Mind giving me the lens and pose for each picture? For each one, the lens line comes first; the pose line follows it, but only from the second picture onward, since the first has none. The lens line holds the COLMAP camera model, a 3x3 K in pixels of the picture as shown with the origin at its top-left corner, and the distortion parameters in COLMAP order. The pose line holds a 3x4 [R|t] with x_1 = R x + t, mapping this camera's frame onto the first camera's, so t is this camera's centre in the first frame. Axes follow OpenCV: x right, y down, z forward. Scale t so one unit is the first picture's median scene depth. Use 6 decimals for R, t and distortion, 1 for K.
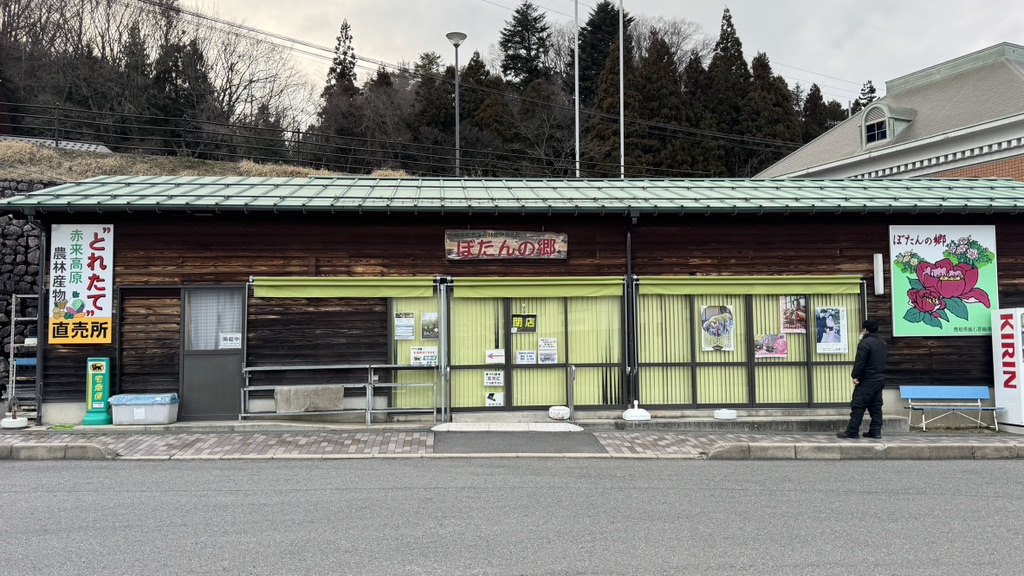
lens RADIAL K [[835.9, 0, 505.4], [0, 835.9, 277.8], [0, 0, 1]] dist [0.125443, -0.194946]
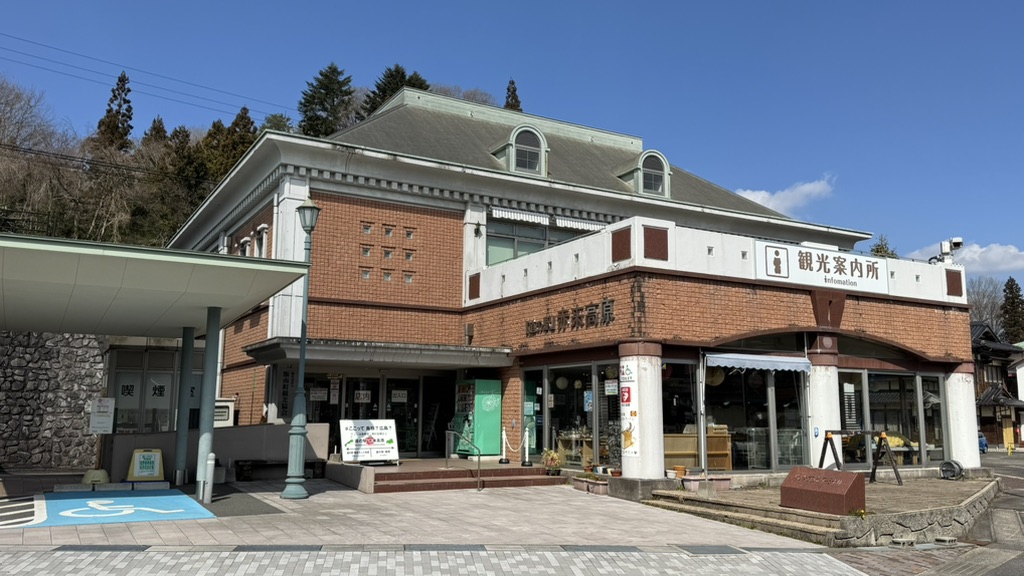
lens RADIAL K [[835.9, 0, 512.1], [0, 835.9, 289.3], [0, 0, 1]] dist [0.125443, -0.194946]
pose [[0.996586, 0.027265, 0.077928, 1.499248], [-0.021483, 0.997020, -0.074097, 0.012271], [-0.079716, 0.072169, 0.994202, 0.253200]]
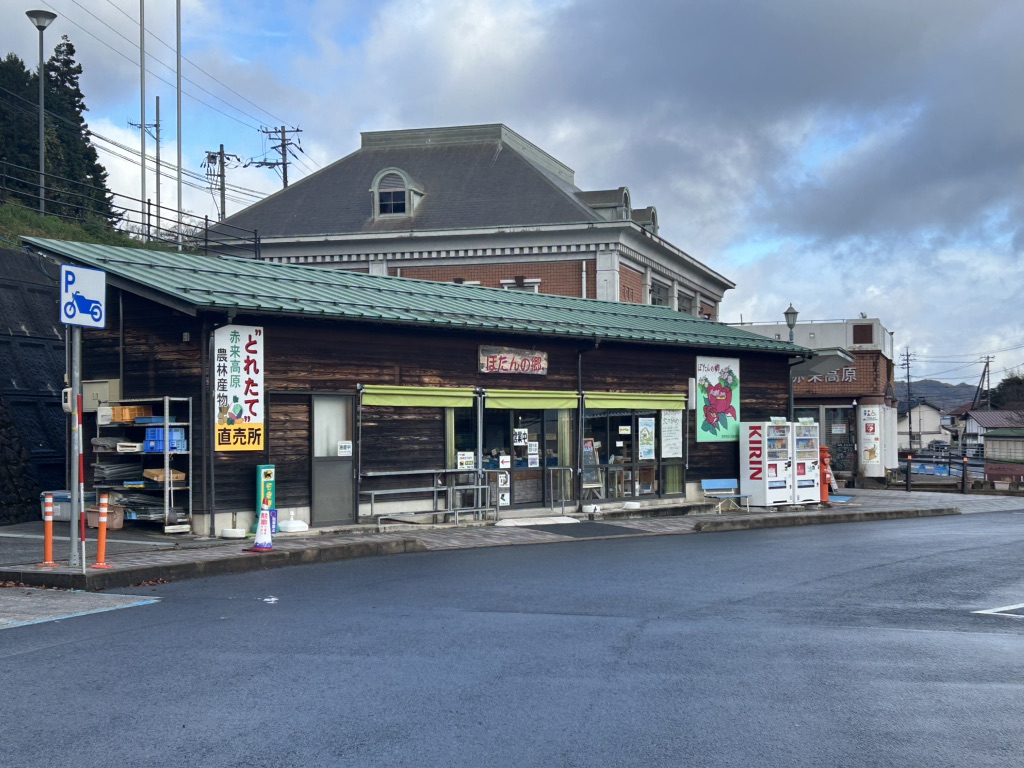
lens RADIAL K [[1503.2, 0, 511.9], [0, 1503.2, 383.0], [0, 0, 1]] dist [0.080430, 0.000000]
pose [[0.676213, 0.028524, 0.736154, -1.483091], [-0.058125, 0.998201, 0.014714, -0.039830], [-0.734410, -0.052738, 0.676654, -0.352846]]
